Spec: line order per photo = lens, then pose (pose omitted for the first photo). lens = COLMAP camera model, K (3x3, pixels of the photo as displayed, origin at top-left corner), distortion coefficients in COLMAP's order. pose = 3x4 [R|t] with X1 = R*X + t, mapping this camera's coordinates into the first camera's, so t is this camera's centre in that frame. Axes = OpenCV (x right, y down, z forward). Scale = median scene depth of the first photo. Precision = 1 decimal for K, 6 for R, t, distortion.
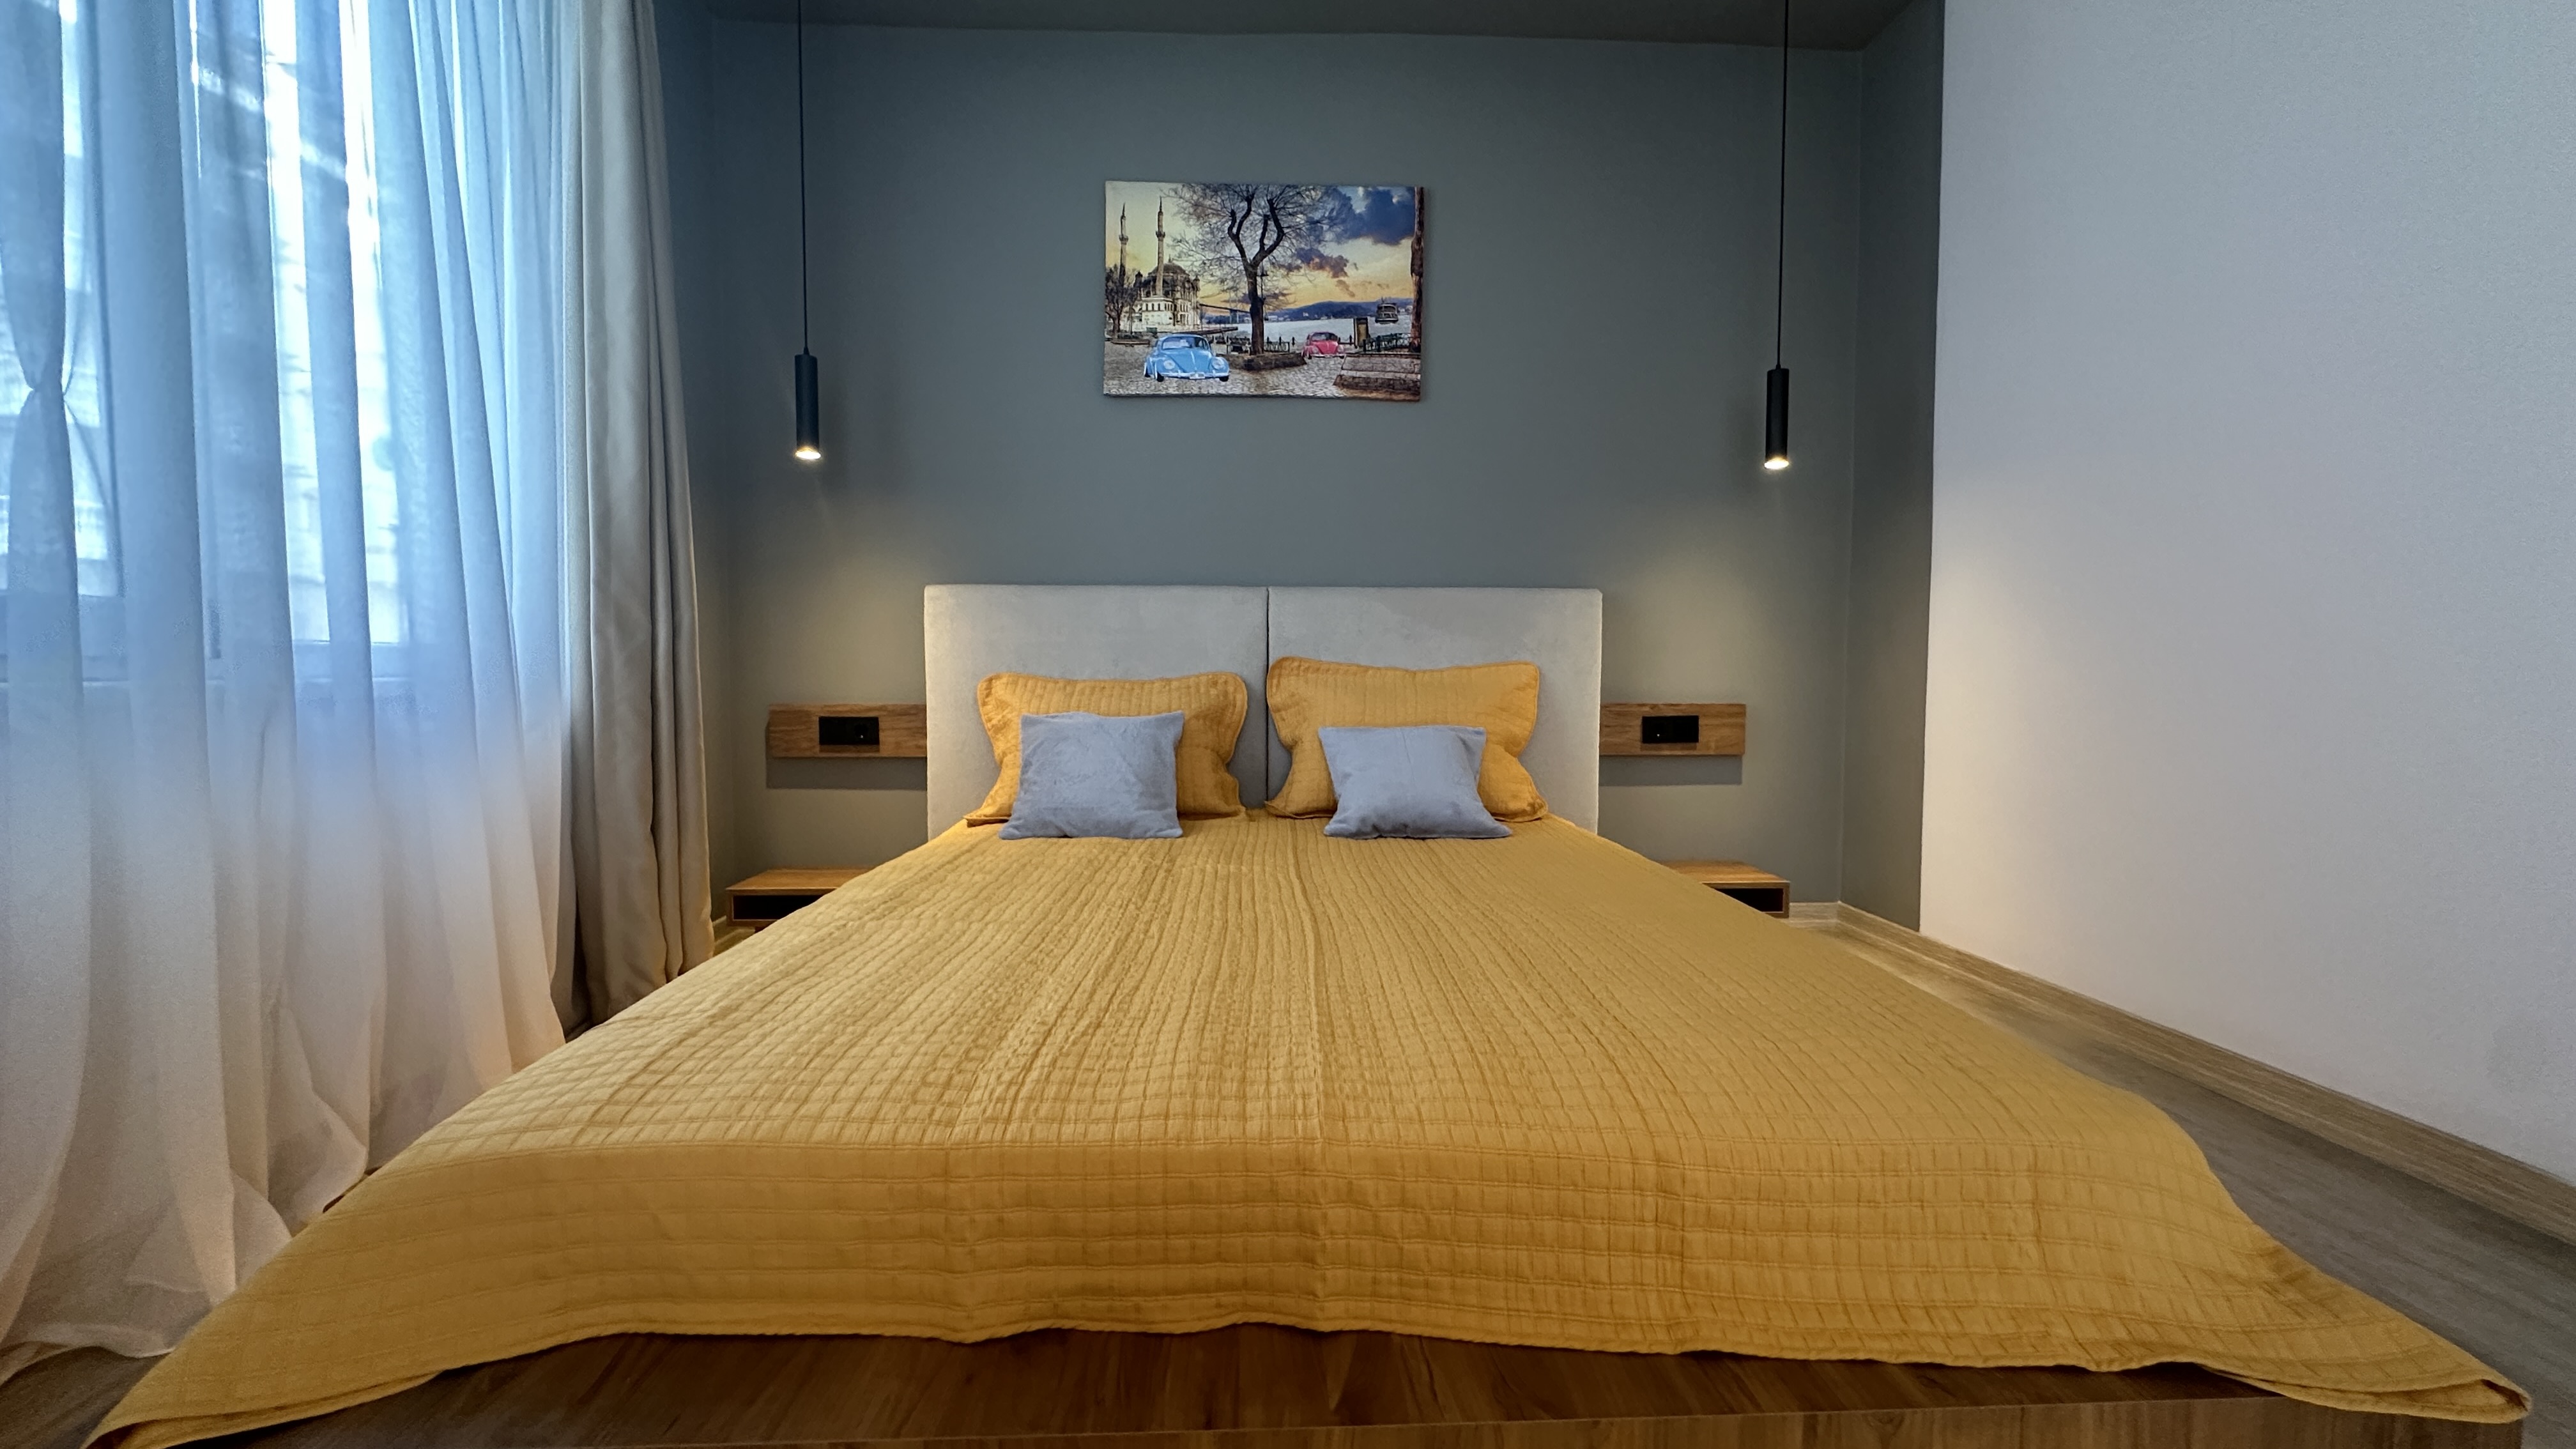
lens RADIAL K [[1033.8, 0, 1279.7], [0, 1033.8, 712.6], [0, 0, 1]] dist [-0.005956, 0.001094]
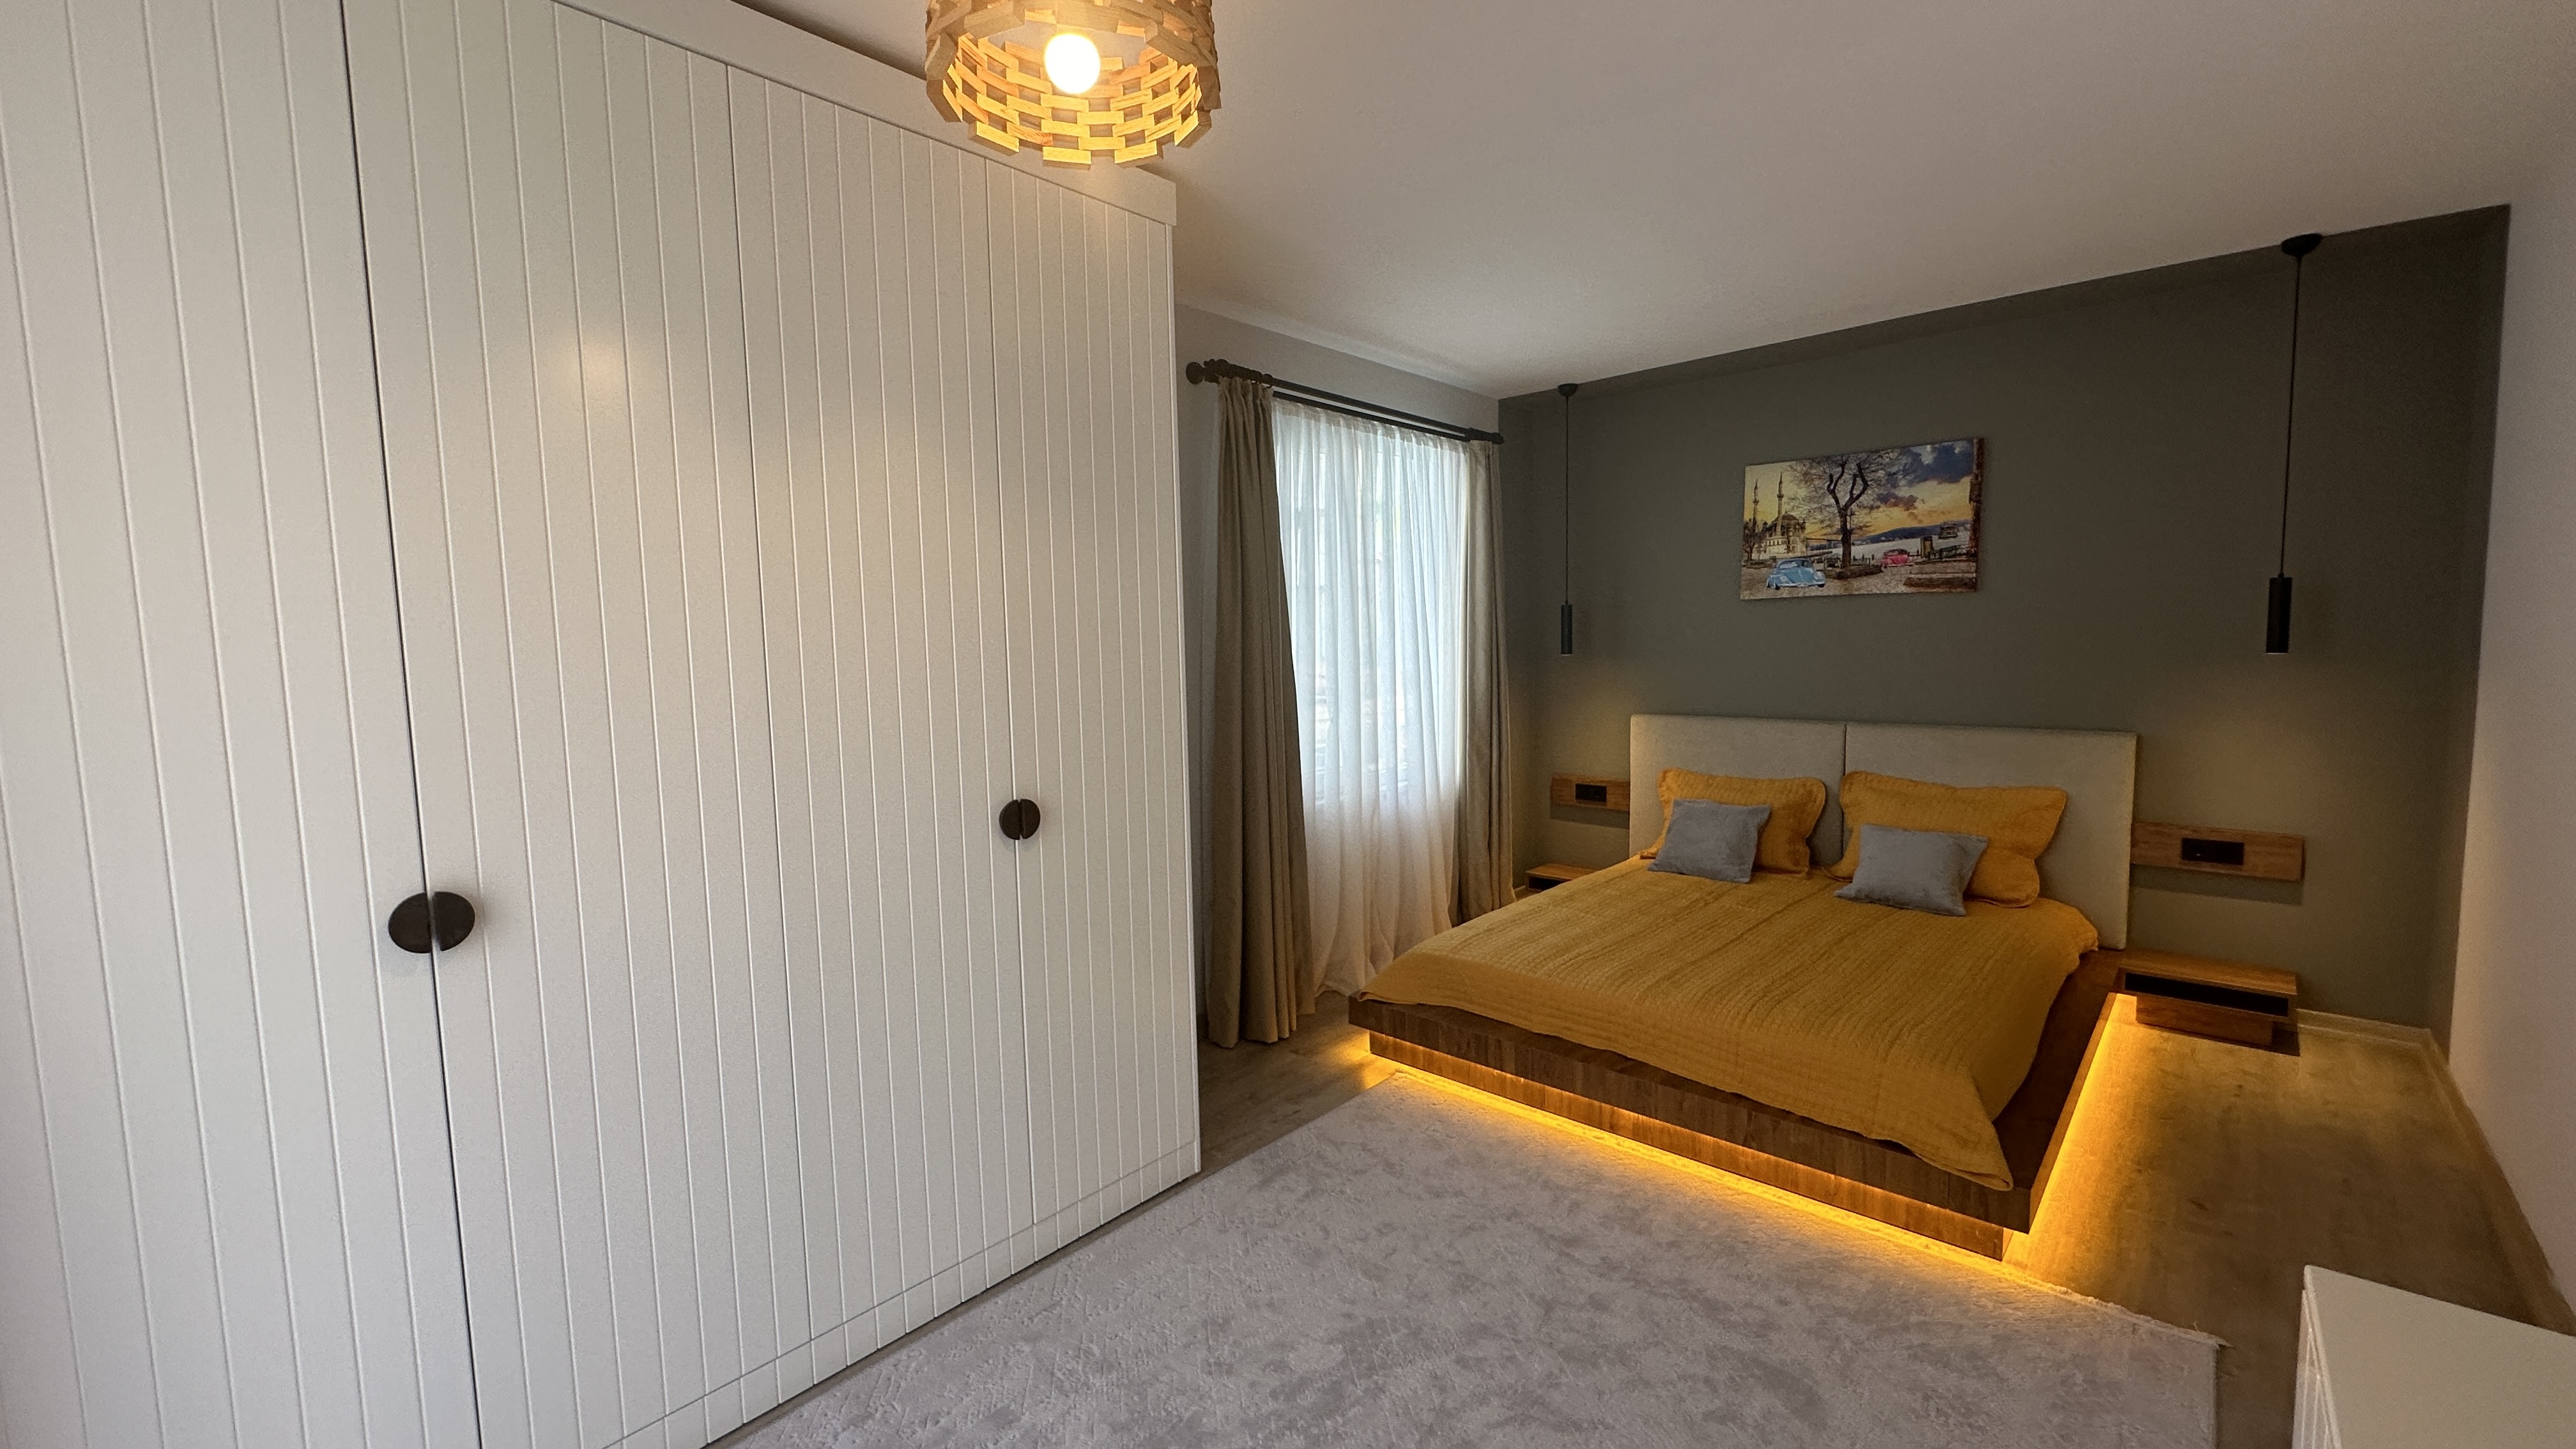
lens RADIAL K [[1033.8, 0, 1286.3], [0, 1033.8, 724.5], [0, 0, 1]] dist [-0.005956, 0.001094]
pose [[0.700187, 0.048602, -0.712303, 0.492483], [-0.008277, 0.998166, 0.059972, -0.204940], [0.713911, -0.036096, 0.699305, -0.643073]]
